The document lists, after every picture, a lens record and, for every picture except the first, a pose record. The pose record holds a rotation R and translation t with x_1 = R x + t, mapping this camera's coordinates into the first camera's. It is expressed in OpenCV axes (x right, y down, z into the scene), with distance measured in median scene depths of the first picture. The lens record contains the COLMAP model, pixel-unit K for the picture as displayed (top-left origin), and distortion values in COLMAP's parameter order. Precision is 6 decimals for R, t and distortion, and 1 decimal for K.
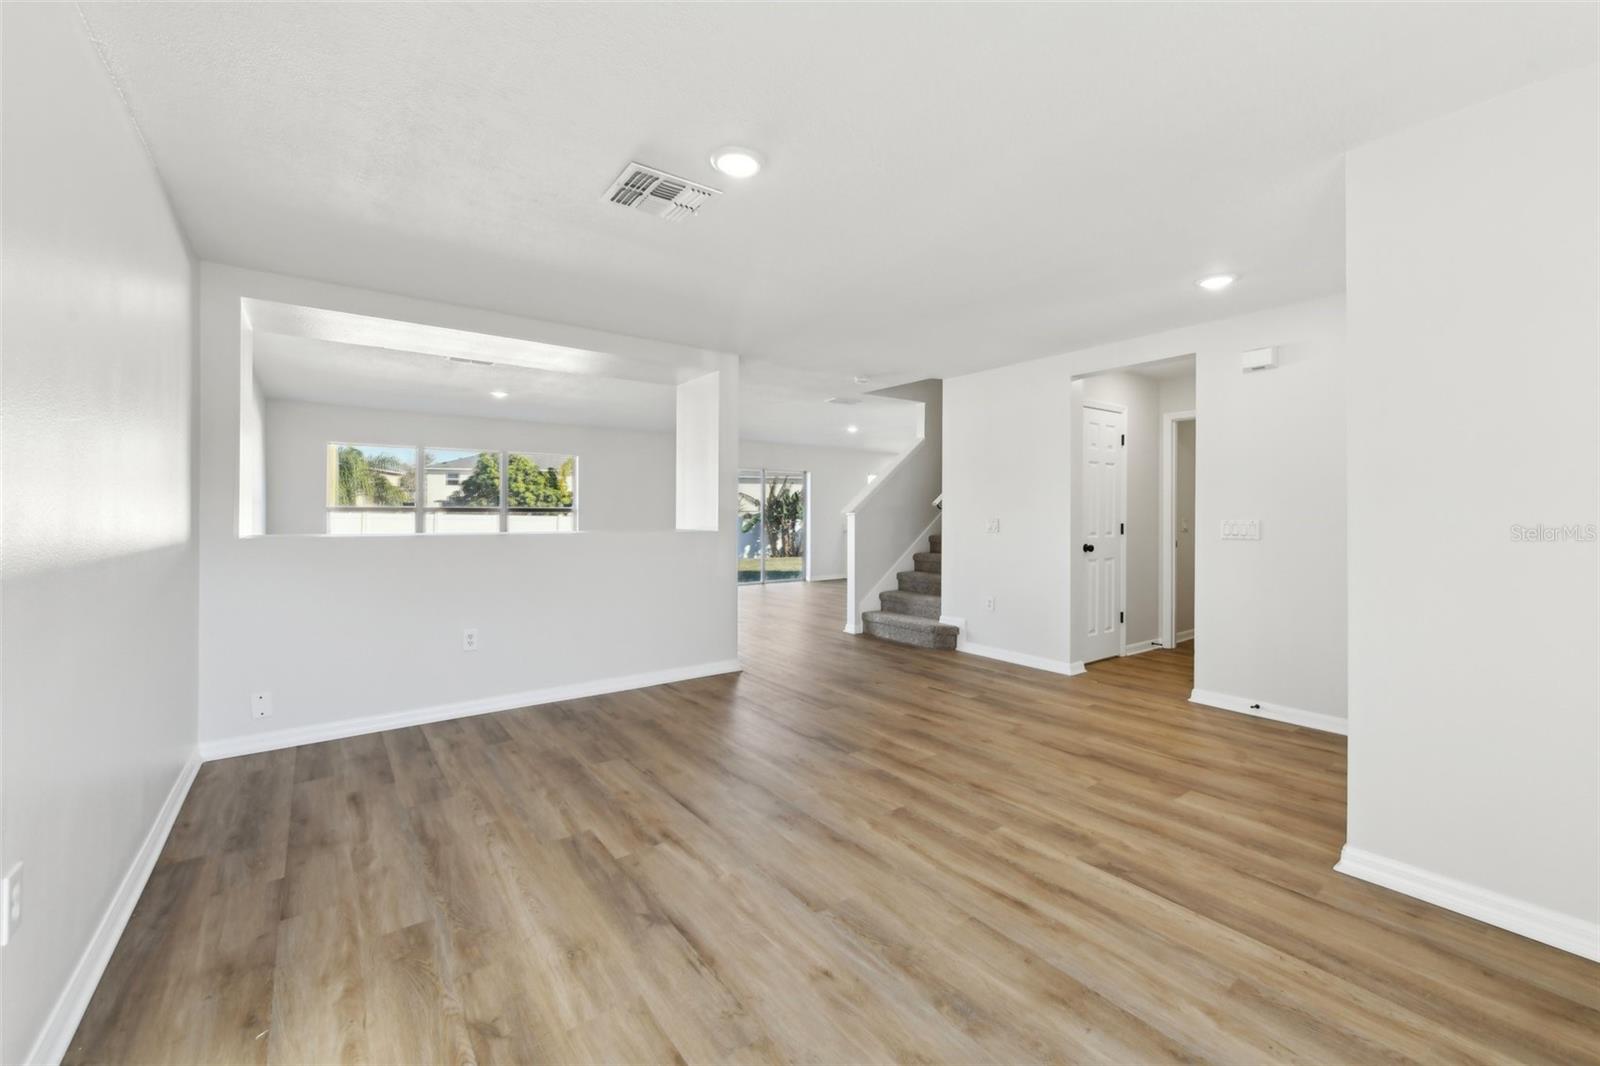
lens RADIAL K [[627.6, 0, 808.3], [0, 627.6, 515.8], [0, 0, 1]] dist [0.001490, -0.000511]
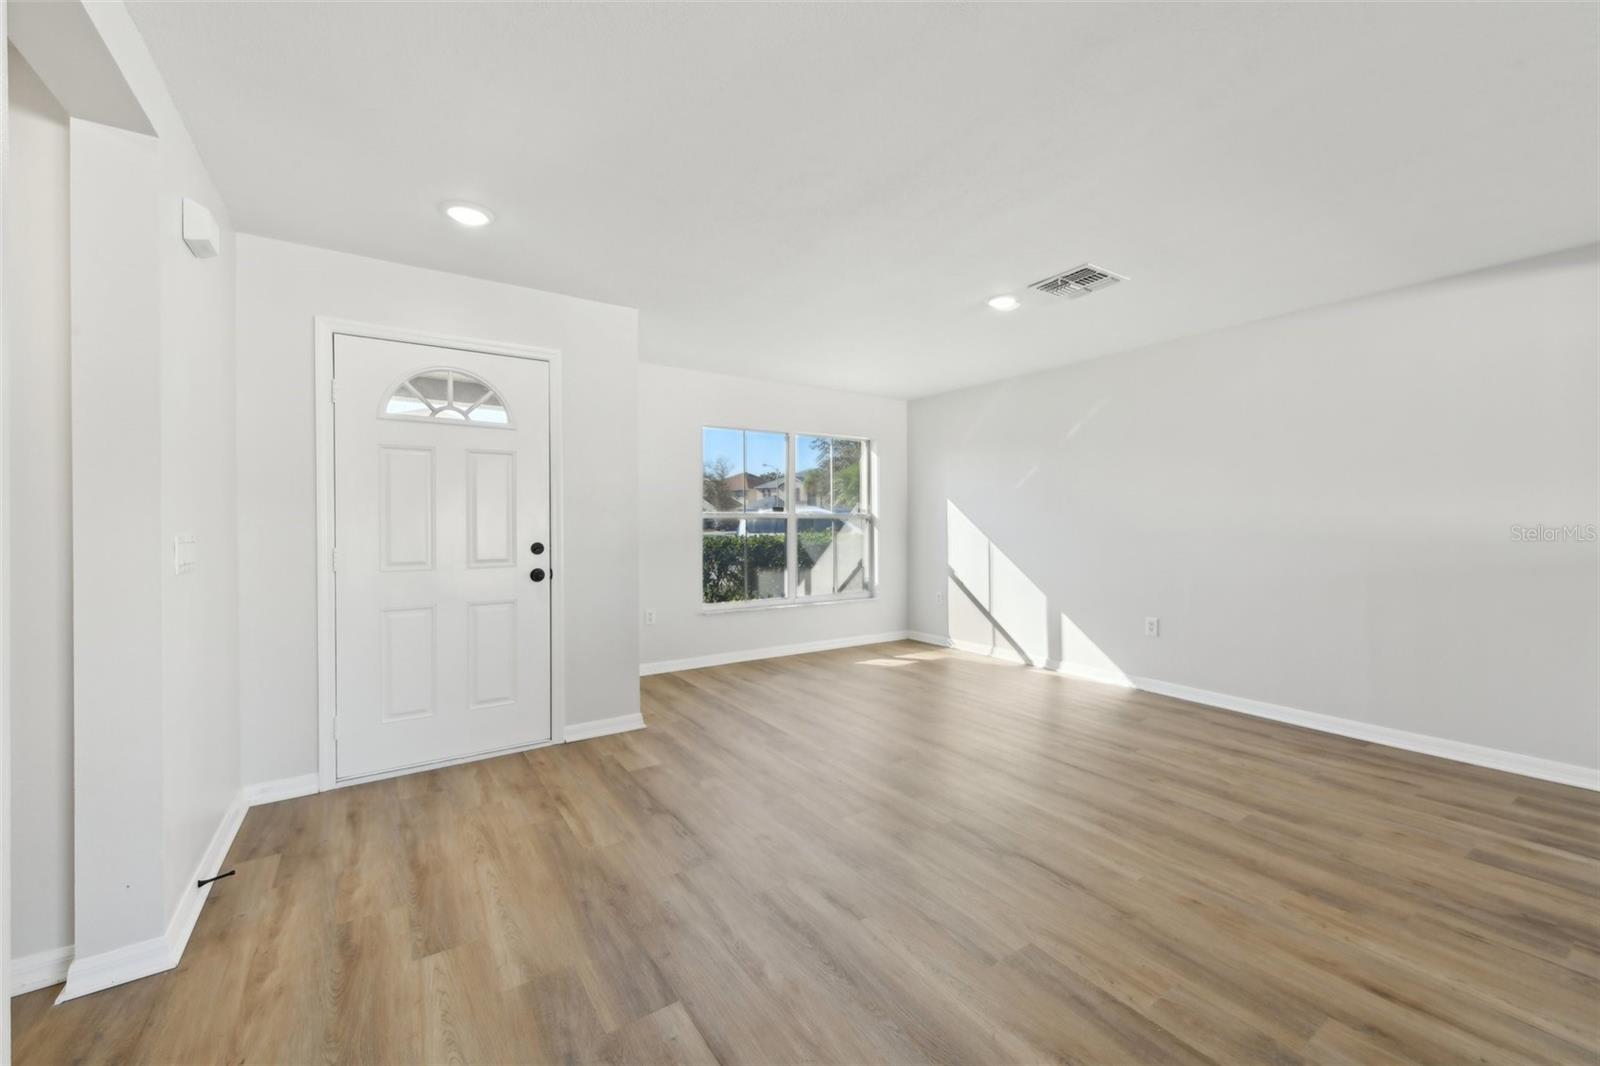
lens RADIAL K [[627.6, 0, 808.3], [0, 627.6, 515.8], [0, 0, 1]] dist [0.001490, -0.000511]
pose [[-0.998826, 0.003707, 0.048308, 0.221416], [0.003651, 0.999993, -0.001258, -0.010180], [-0.048313, -0.001080, -0.998832, 1.933382]]
